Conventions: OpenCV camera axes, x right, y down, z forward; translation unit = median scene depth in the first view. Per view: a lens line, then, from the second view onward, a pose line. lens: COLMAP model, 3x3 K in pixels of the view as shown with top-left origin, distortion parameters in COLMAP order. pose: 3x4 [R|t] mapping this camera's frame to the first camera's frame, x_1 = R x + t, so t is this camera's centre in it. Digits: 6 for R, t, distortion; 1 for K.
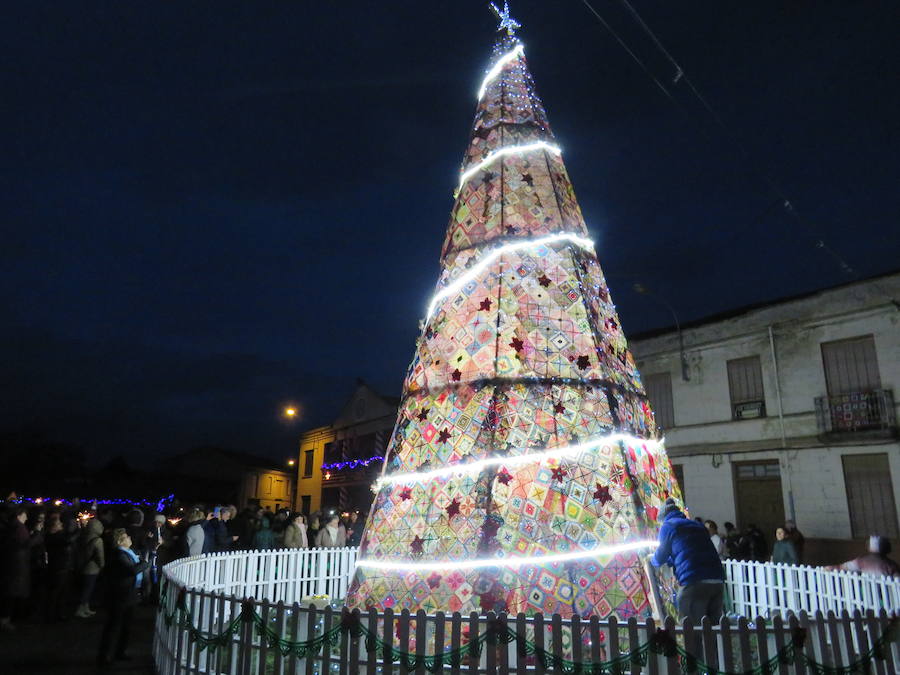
lens RADIAL K [[649.6, 0, 450.0], [0, 649.6, 337.5], [0, 0, 1]] dist [-0.007775, -0.002773]
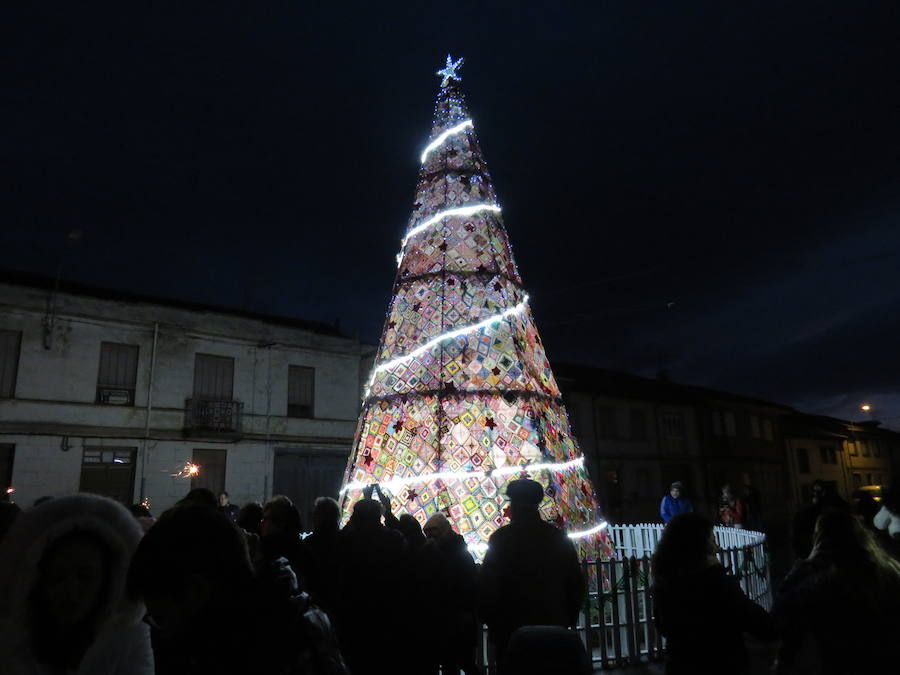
lens RADIAL K [[649.6, 0, 450.0], [0, 649.6, 337.5], [0, 0, 1]] dist [-0.007775, -0.002773]
pose [[-0.074807, 0.223831, 0.971753, -0.581976], [-0.239167, 0.942014, -0.235392, 0.143305], [-0.968092, -0.250020, -0.016936, 0.562921]]
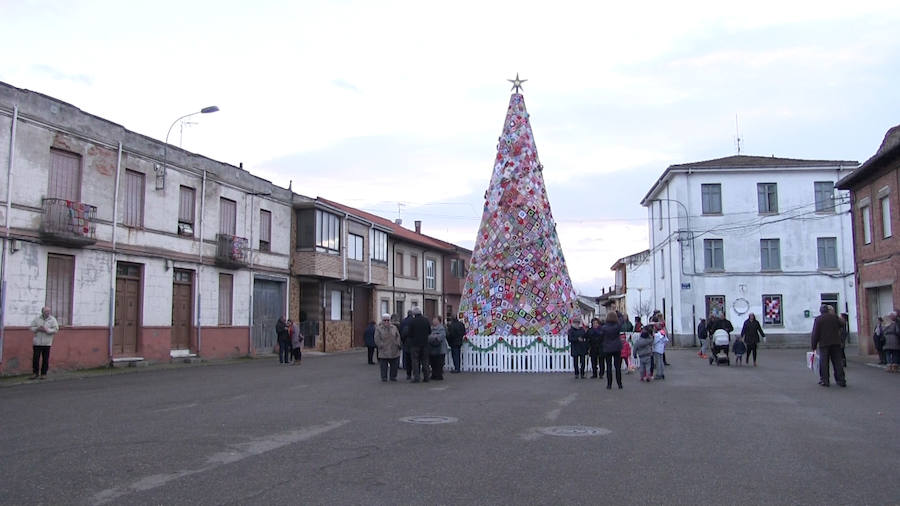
lens RADIAL K [[769.6, 0, 450.0], [0, 769.6, 253.0], [0, 0, 1]] dist [-0.080898, 0.000018]
pose [[-0.616961, 0.054840, 0.785081, -1.043321], [-0.218206, 0.946538, -0.237597, 0.407321], [-0.756139, -0.317897, -0.572010, 1.492408]]
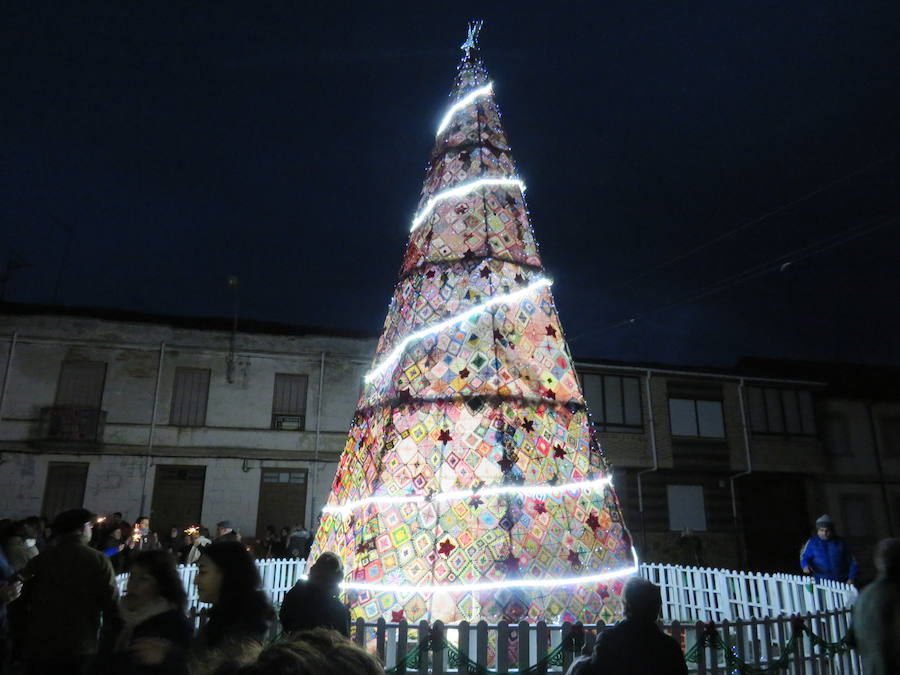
lens RADIAL K [[647.3, 0, 450.0], [0, 647.3, 337.5], [0, 0, 1]] dist [0.000601, -0.000883]
pose [[0.389397, 0.241282, 0.888905, -0.452543], [-0.246107, 0.957246, -0.152022, 0.077029], [-0.887582, -0.159569, 0.432130, 0.320543]]
